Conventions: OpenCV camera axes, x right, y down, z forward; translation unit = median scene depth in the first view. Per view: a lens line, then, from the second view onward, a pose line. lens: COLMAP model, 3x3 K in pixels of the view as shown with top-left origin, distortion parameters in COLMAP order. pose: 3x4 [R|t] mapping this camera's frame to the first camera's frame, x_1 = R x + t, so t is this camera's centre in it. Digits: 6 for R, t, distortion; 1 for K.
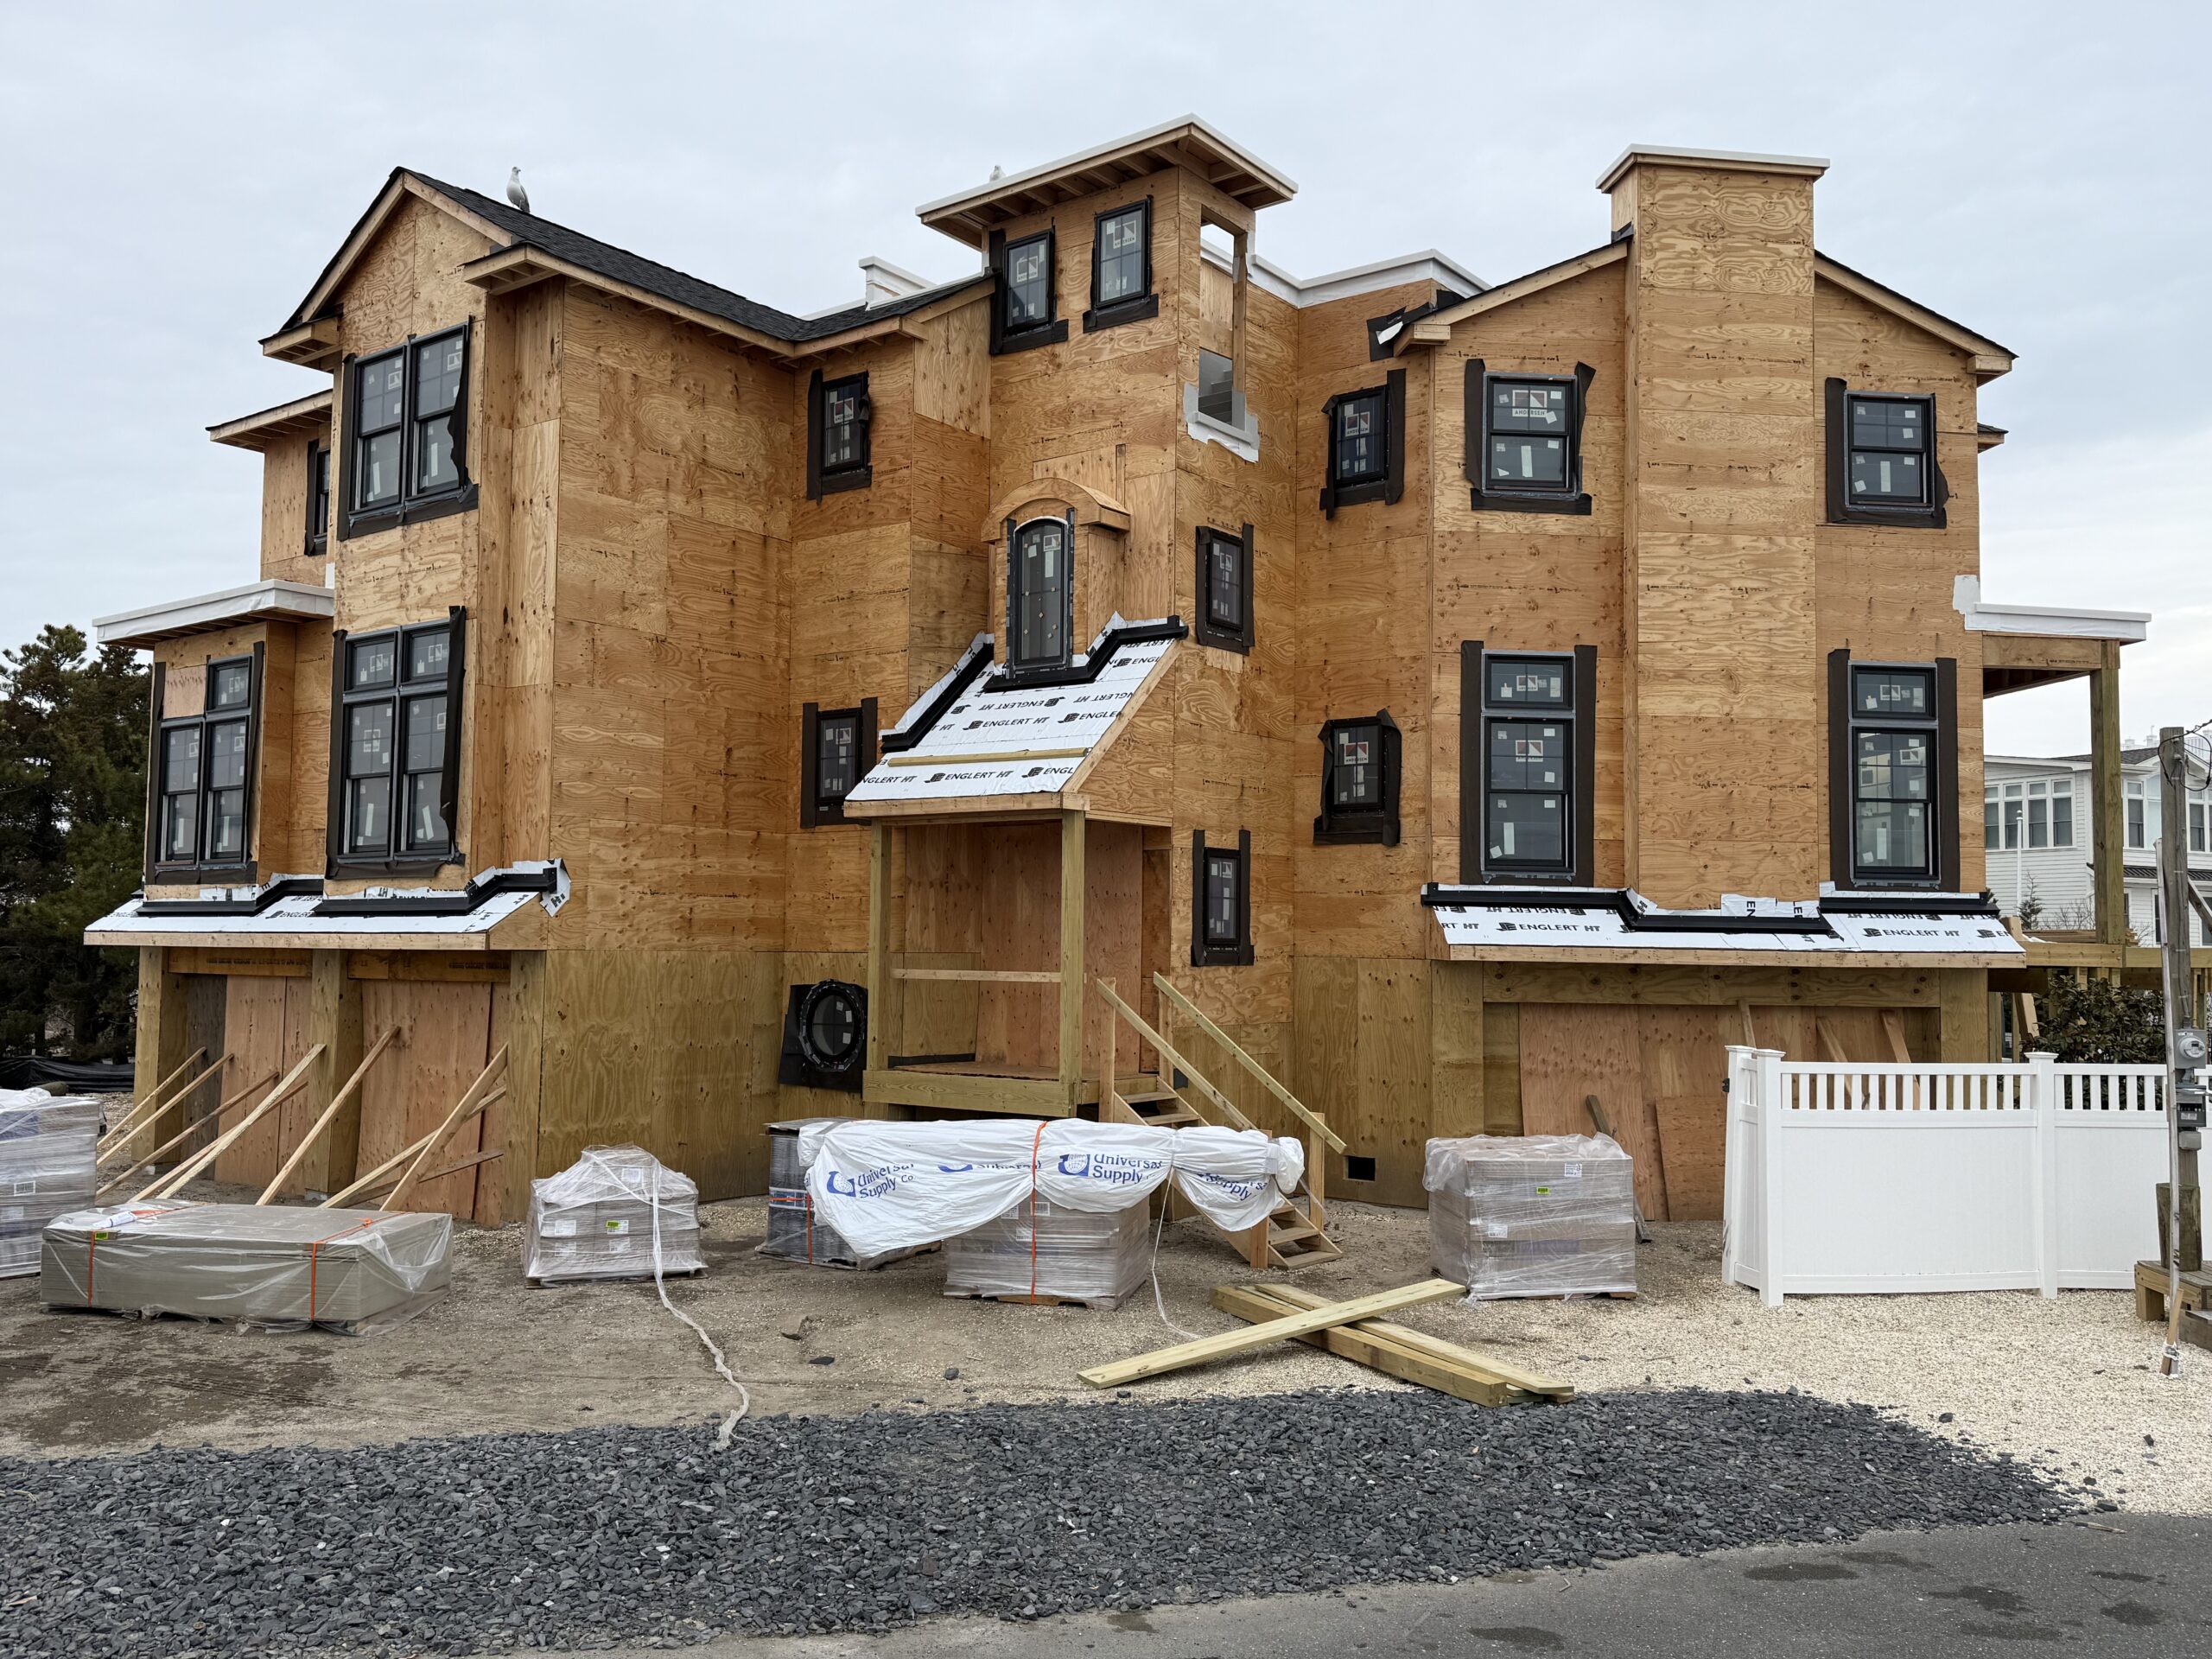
lens RADIAL K [[1808.9, 0, 1103.8], [0, 1808.9, 841.3], [0, 0, 1]] dist [0.163031, -0.281475]
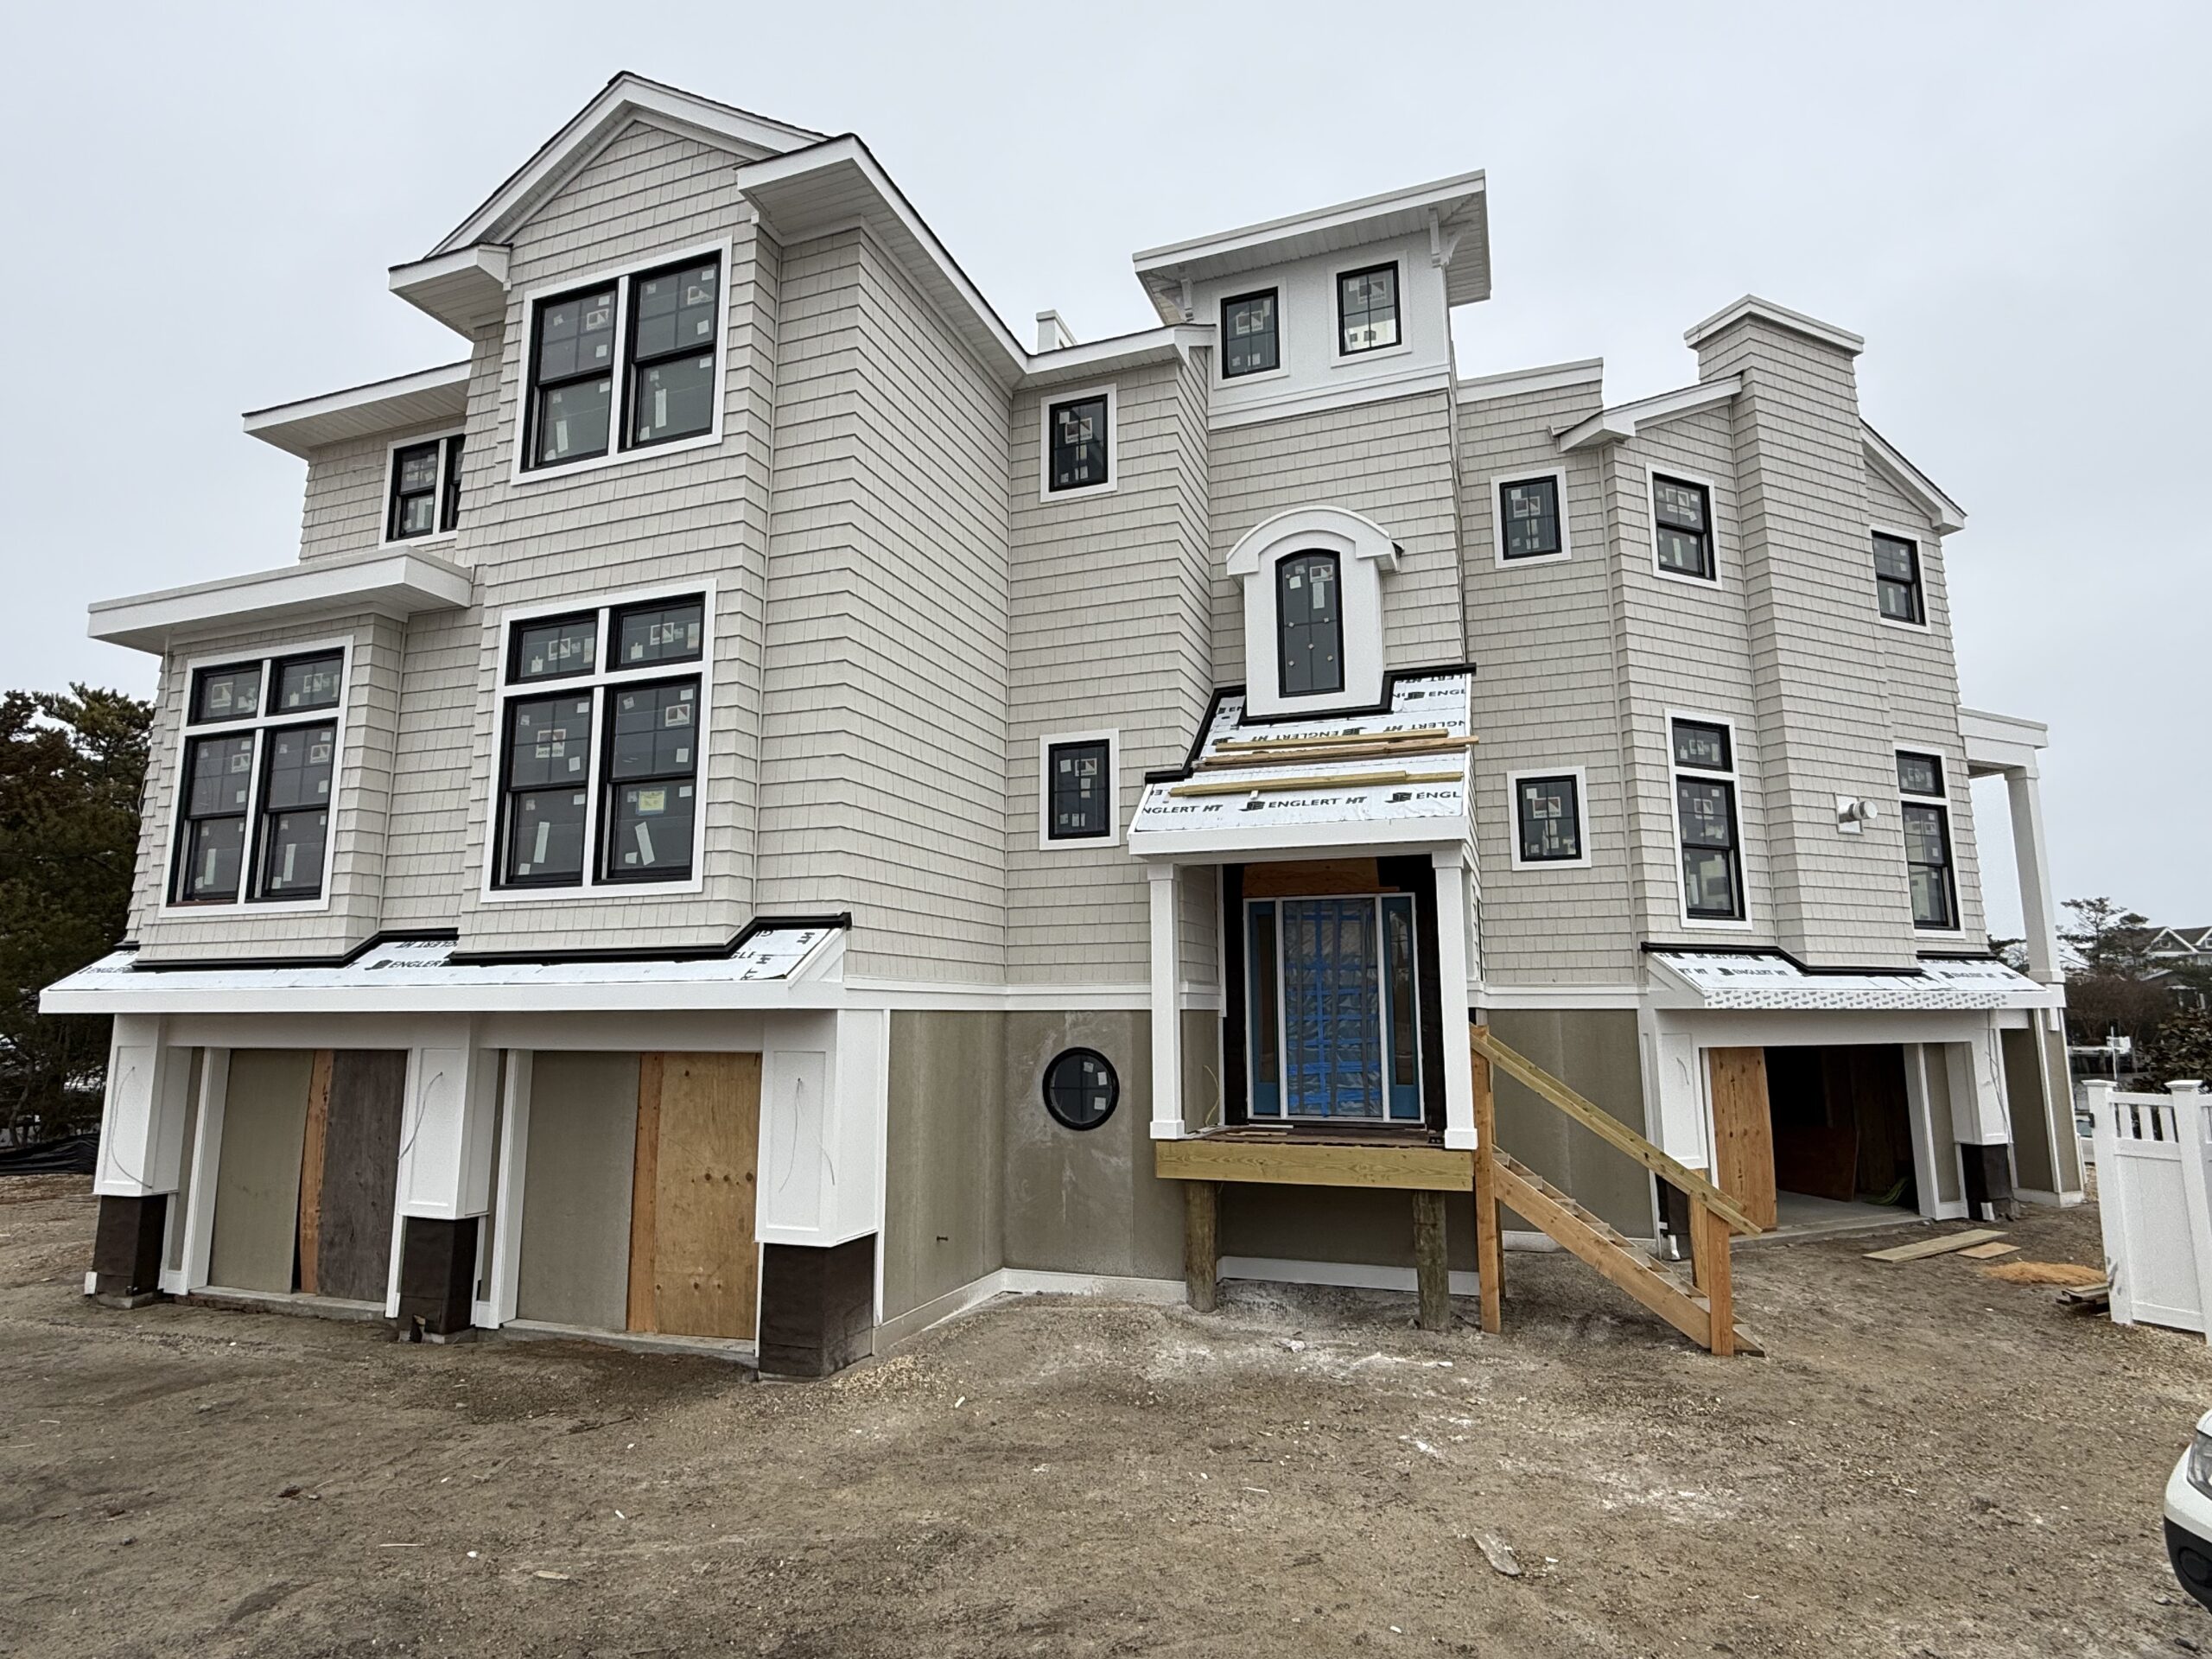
lens RADIAL K [[1184.1, 0, 1099.1], [0, 1184.1, 826.6], [0, 0, 1]] dist [0.000745, 0.000739]
pose [[0.956169, 0.031324, 0.291135, -0.312471], [-0.004858, 0.995822, -0.091189, 0.026418], [-0.292775, 0.085778, 0.952326, 0.437258]]
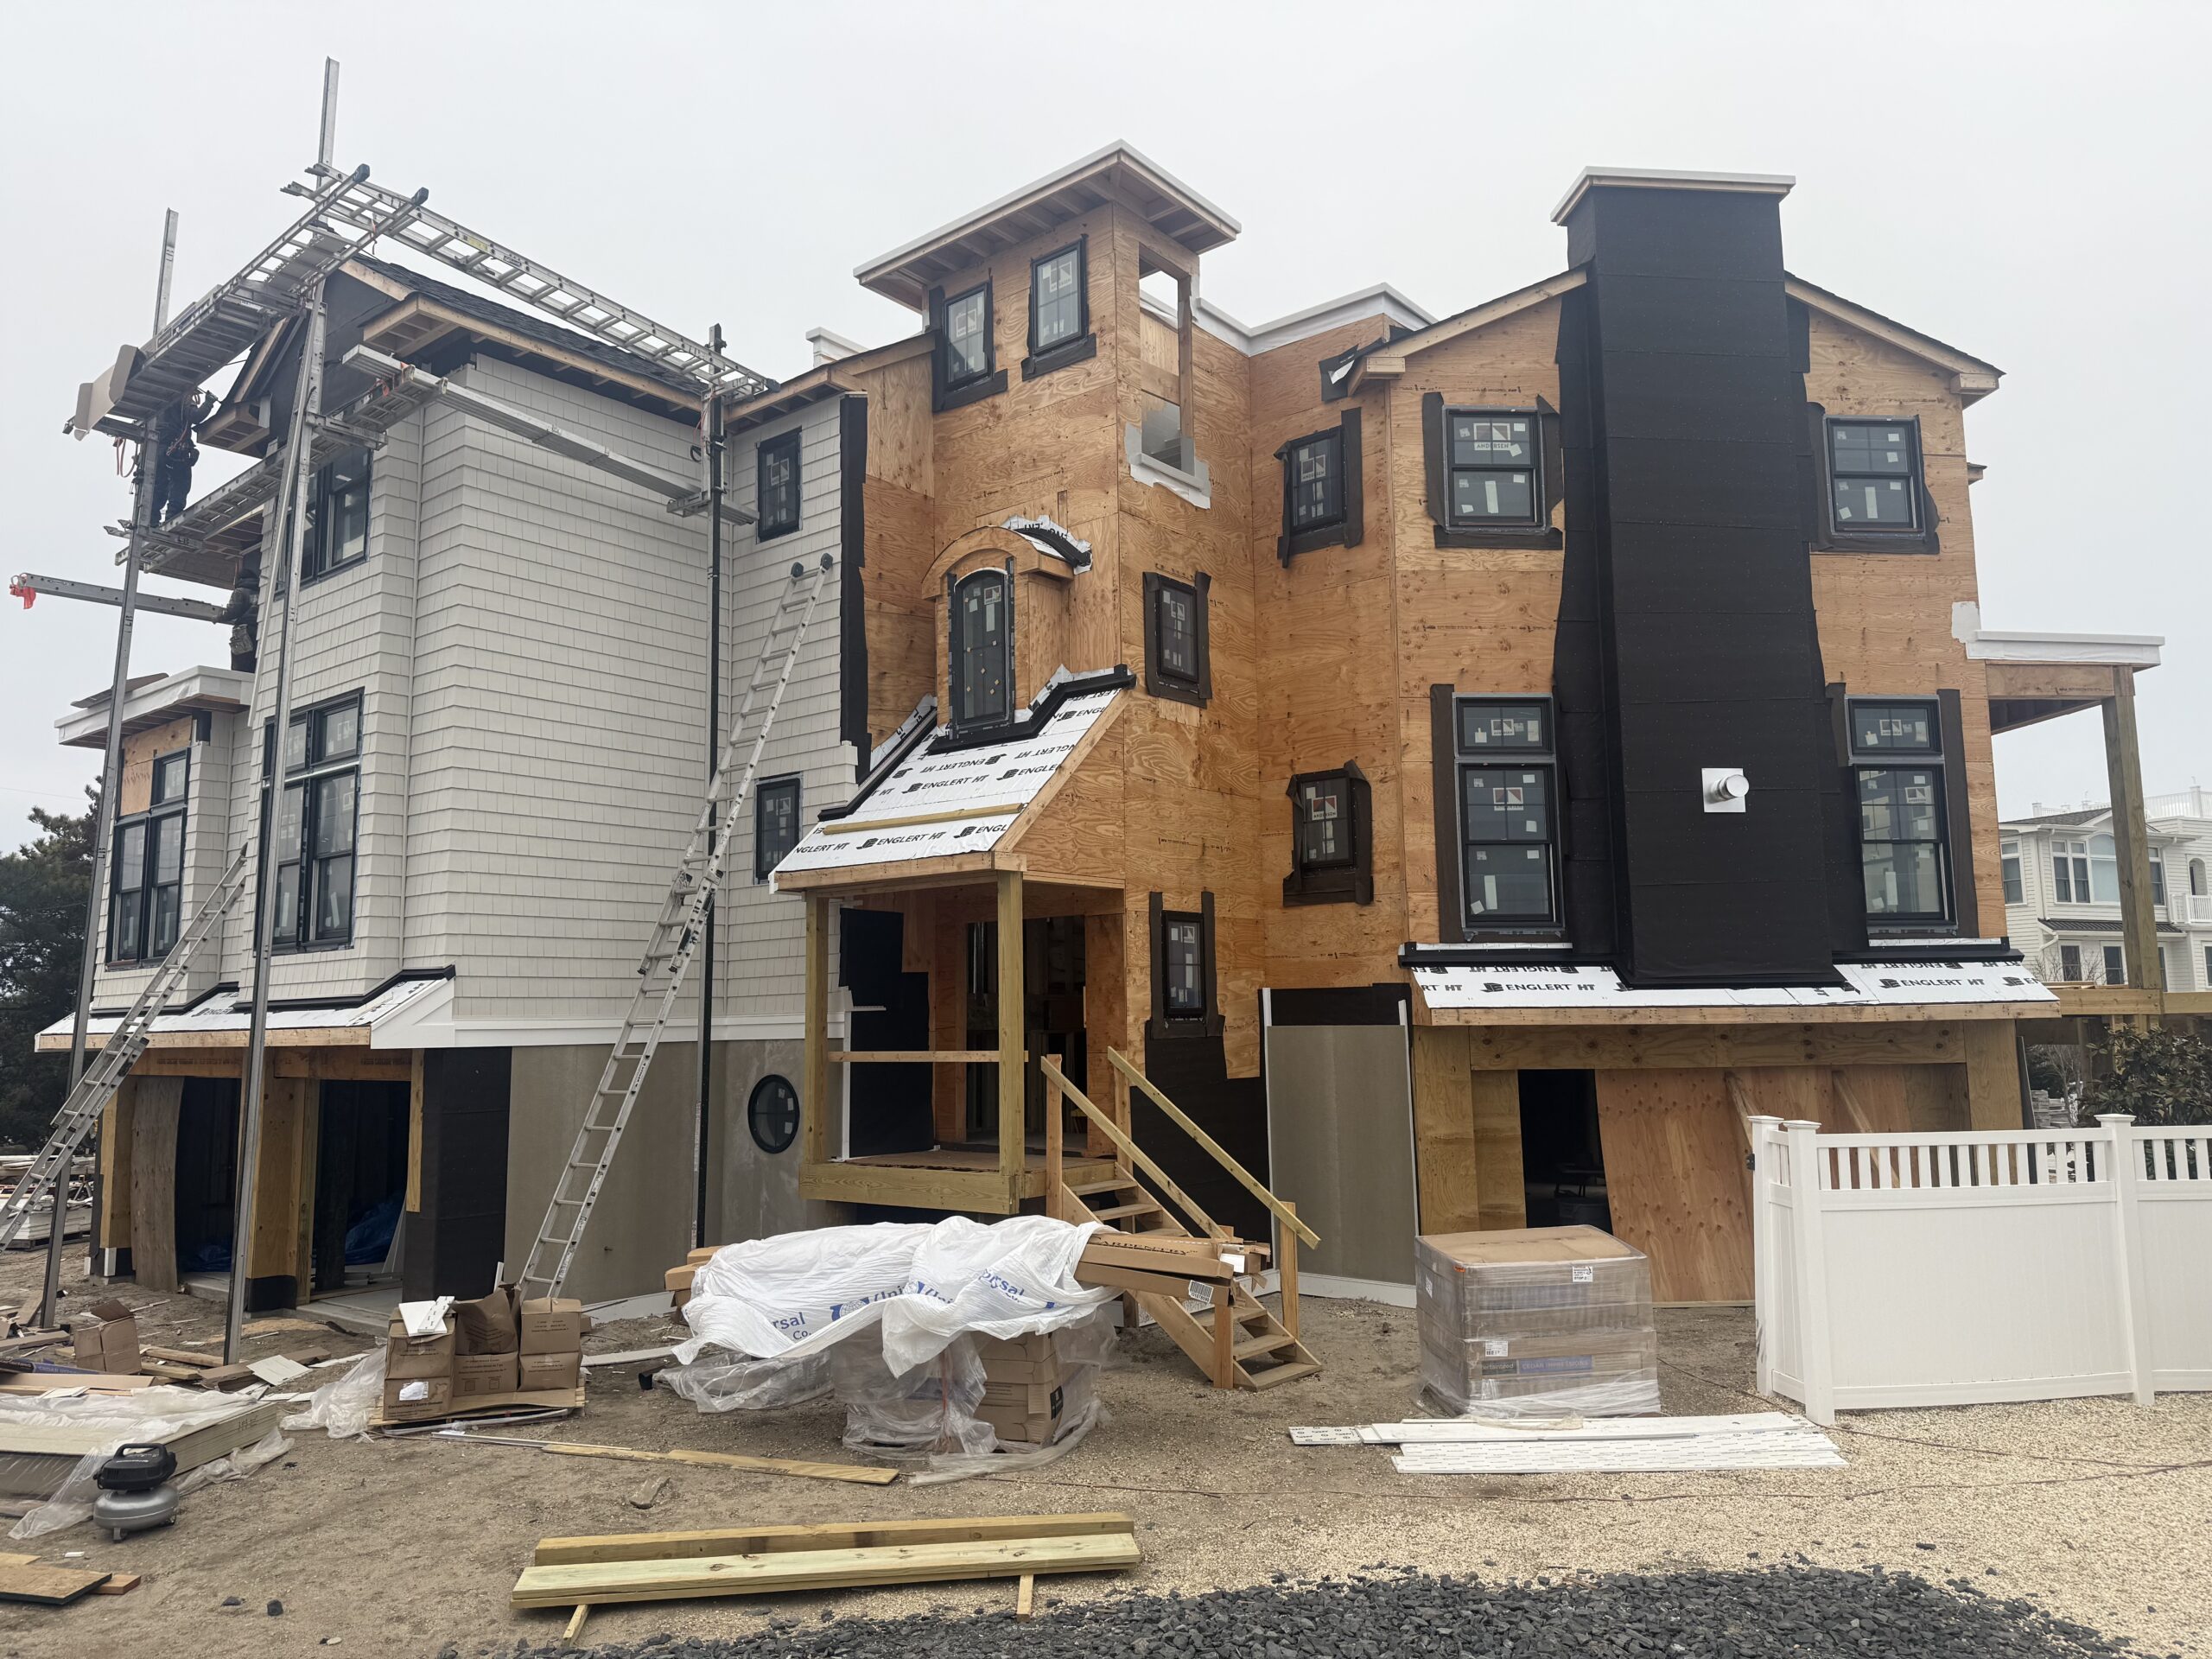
lens RADIAL K [[1550.3, 0, 1104.8], [0, 1550.3, 838.4], [0, 0, 1]] dist [0.154356, -0.257538]
pose [[0.999172, -0.030904, -0.026472, 0.046563], [0.029296, 0.997822, -0.059095, 0.012196], [0.028241, 0.058270, 0.997901, 0.191907]]
